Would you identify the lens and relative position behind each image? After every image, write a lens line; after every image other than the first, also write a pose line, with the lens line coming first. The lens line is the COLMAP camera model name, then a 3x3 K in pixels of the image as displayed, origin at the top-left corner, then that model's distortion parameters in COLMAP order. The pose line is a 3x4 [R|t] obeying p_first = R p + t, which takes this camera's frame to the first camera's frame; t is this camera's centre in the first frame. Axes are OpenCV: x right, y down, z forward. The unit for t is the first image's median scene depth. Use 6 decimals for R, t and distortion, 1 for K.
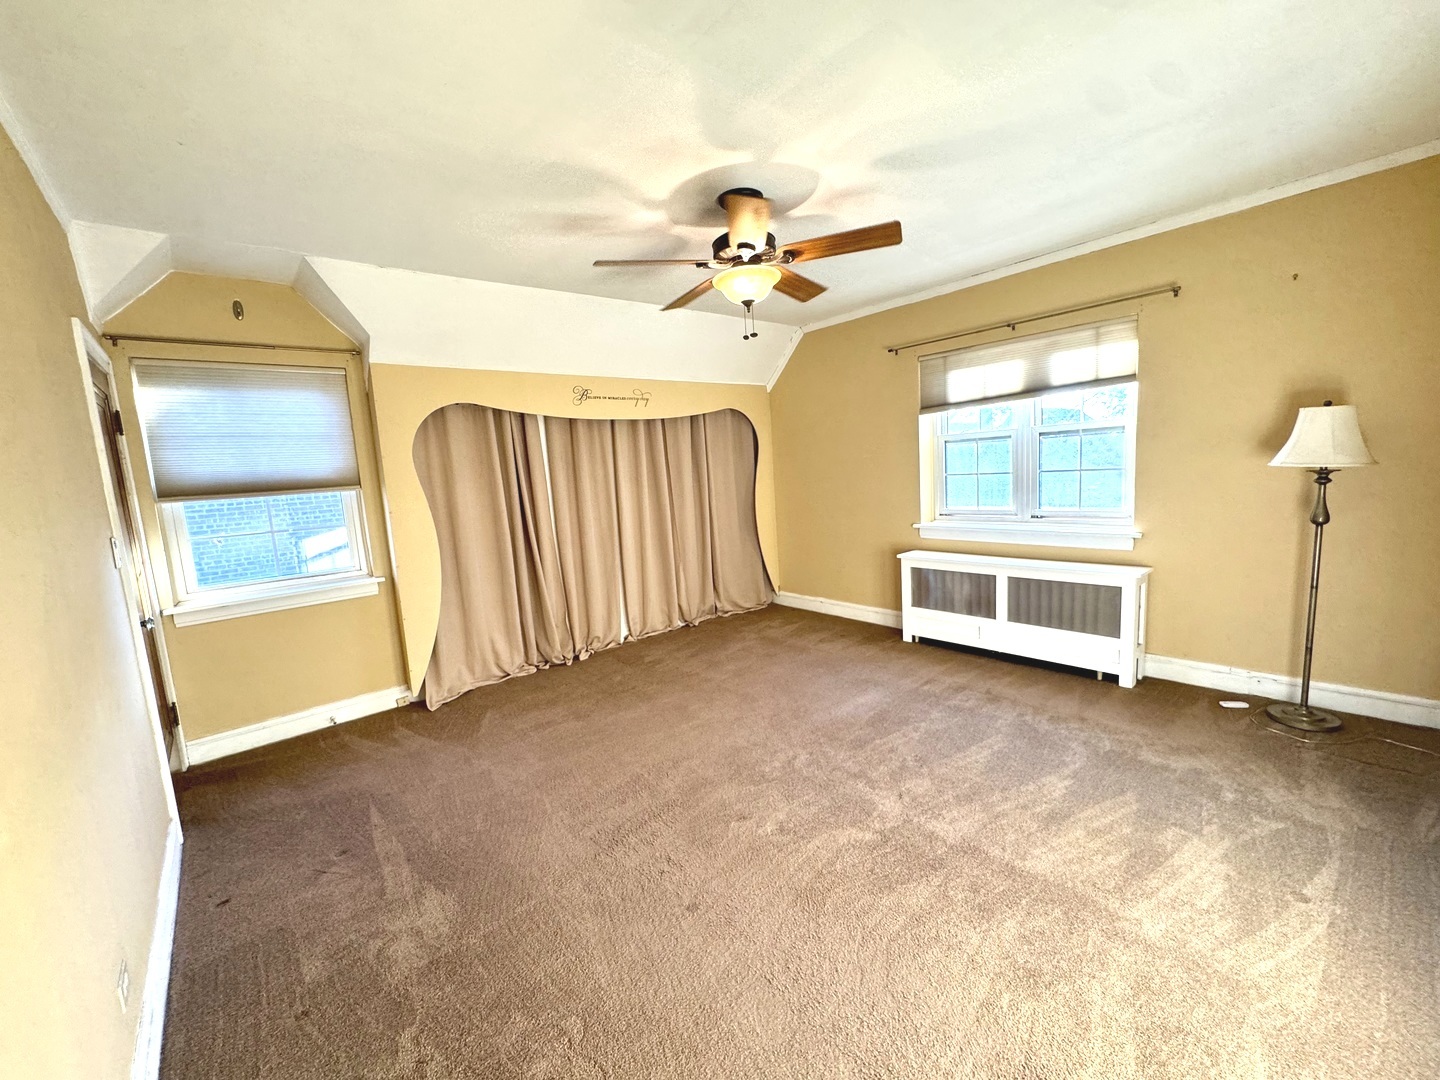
lens RADIAL K [[574.2, 0, 720.0], [0, 574.2, 540.0], [0, 0, 1]] dist [-0.002869, -0.000135]
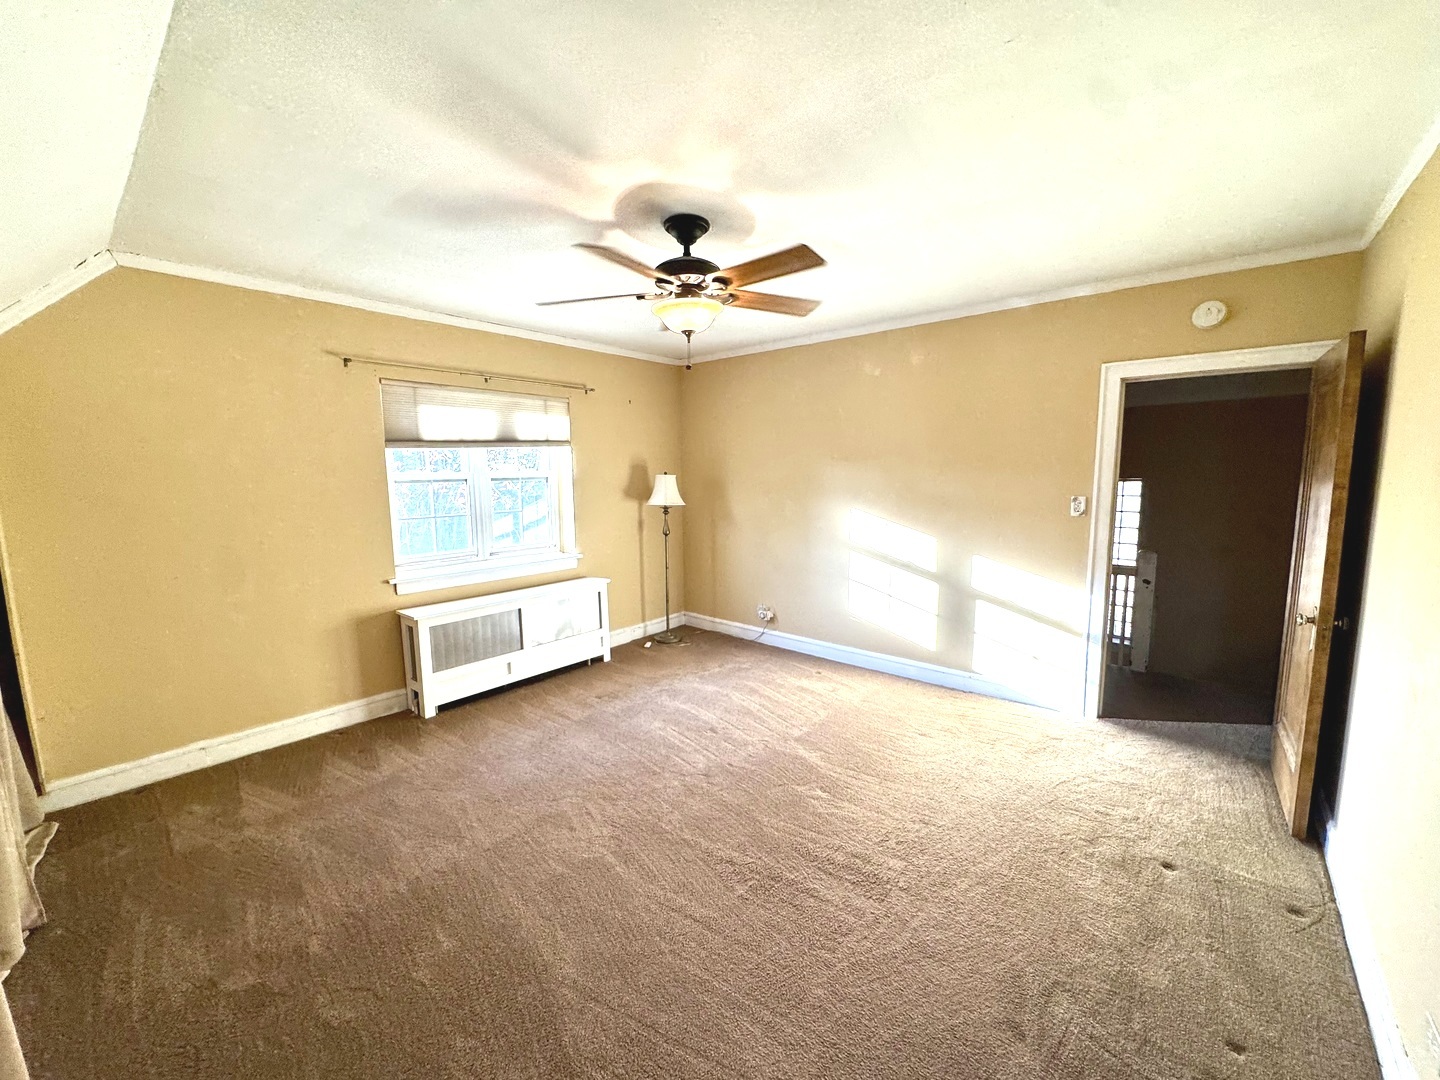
lens RADIAL K [[574.2, 0, 720.0], [0, 574.2, 540.0], [0, 0, 1]] dist [-0.002869, -0.000135]
pose [[-0.136355, -0.055359, 0.989112, -0.679257], [0.146930, 0.986265, 0.075455, -0.098743], [-0.979703, 0.155619, -0.126348, 0.814813]]
